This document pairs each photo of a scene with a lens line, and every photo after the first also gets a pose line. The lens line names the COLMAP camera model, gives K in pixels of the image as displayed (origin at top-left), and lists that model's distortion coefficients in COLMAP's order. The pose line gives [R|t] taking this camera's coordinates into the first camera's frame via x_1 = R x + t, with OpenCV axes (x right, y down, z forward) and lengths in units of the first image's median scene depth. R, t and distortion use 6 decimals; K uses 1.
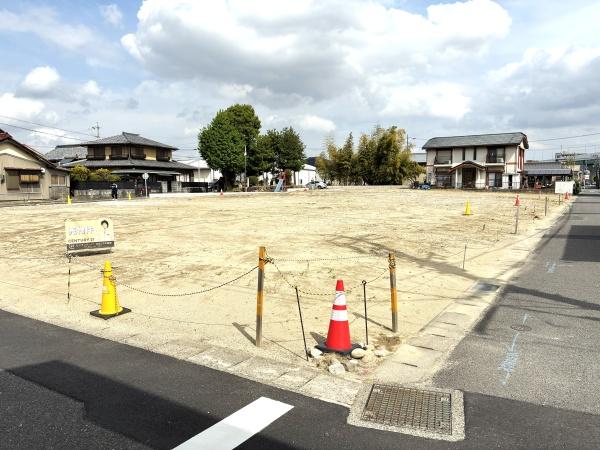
lens RADIAL K [[455.3, 0, 298.3], [0, 455.3, 221.8], [0, 0, 1]] dist [0.048824, -0.049322]
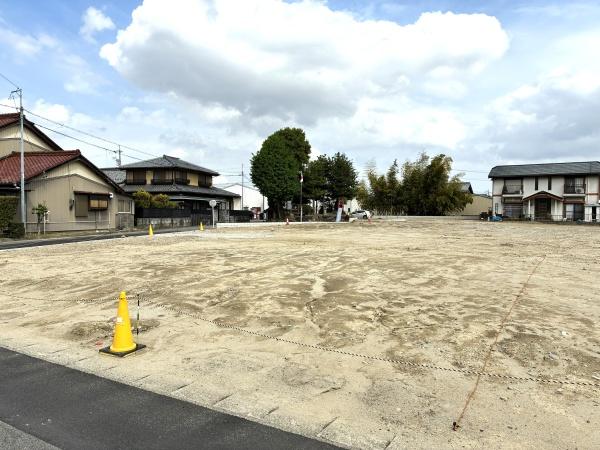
lens RADIAL K [[455.3, 0, 298.3], [0, 455.3, 221.8], [0, 0, 1]] dist [0.048824, -0.049322]
pose [[0.999583, 0.011328, 0.026569, -0.147366], [-0.009636, 0.997969, -0.062965, -0.007861], [-0.027229, 0.062683, 0.997662, 0.094882]]
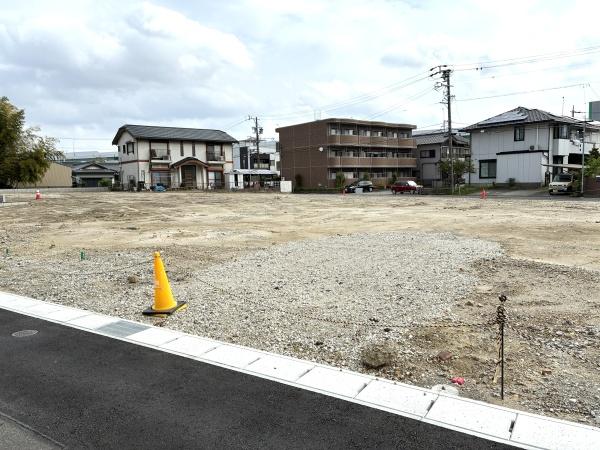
lens RADIAL K [[455.3, 0, 301.5], [0, 455.3, 220.2], [0, 0, 1]] dist [0.056902, -0.064959]
pose [[0.344843, -0.083298, 0.934957, -0.367438], [0.093524, 0.994147, 0.054076, -0.043326], [-0.933990, 0.068793, 0.350615, 0.524925]]
